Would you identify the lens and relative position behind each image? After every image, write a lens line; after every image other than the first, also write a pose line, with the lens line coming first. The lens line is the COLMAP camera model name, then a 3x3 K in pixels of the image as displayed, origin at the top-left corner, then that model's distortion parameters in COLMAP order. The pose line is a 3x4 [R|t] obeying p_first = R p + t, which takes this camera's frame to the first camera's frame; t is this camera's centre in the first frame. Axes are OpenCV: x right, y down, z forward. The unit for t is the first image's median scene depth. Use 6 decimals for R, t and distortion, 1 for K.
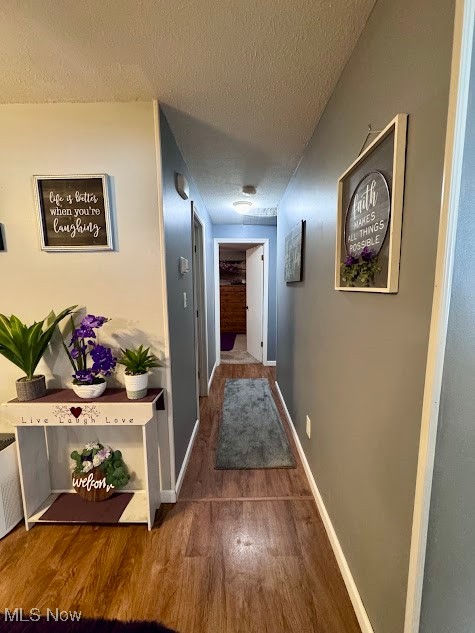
lens RADIAL K [[249.7, 0, 236.3], [0, 249.7, 317.5], [0, 0, 1]] dist [-0.001844, -0.001876]
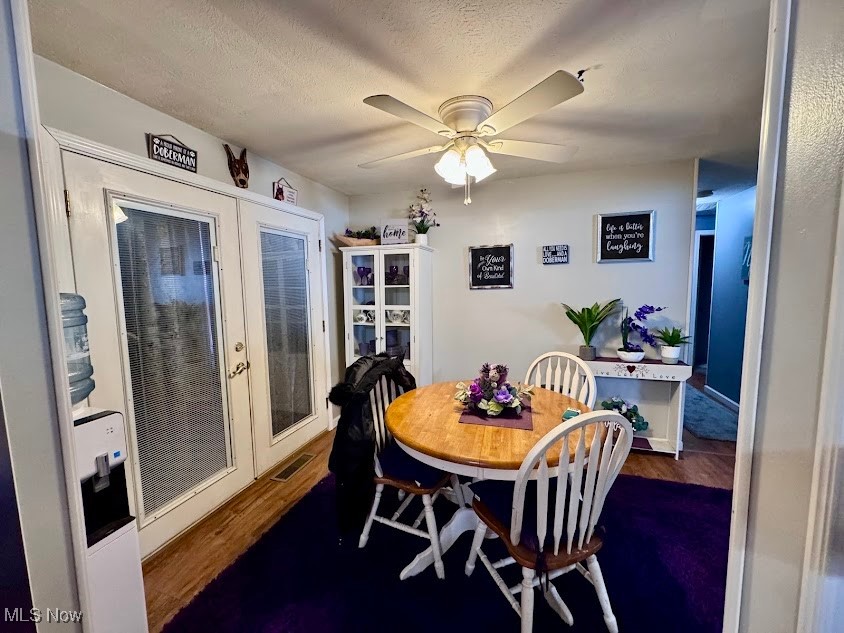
lens RADIAL K [[333.0, 0, 422.7], [0, 333.0, 315.3], [0, 0, 1]] dist [-0.001844, -0.001876]
pose [[0.949618, 0.022486, -0.312601, -1.164952], [-0.027969, 0.999523, -0.013065, 0.110031], [0.312158, 0.021150, 0.949795, -1.265344]]
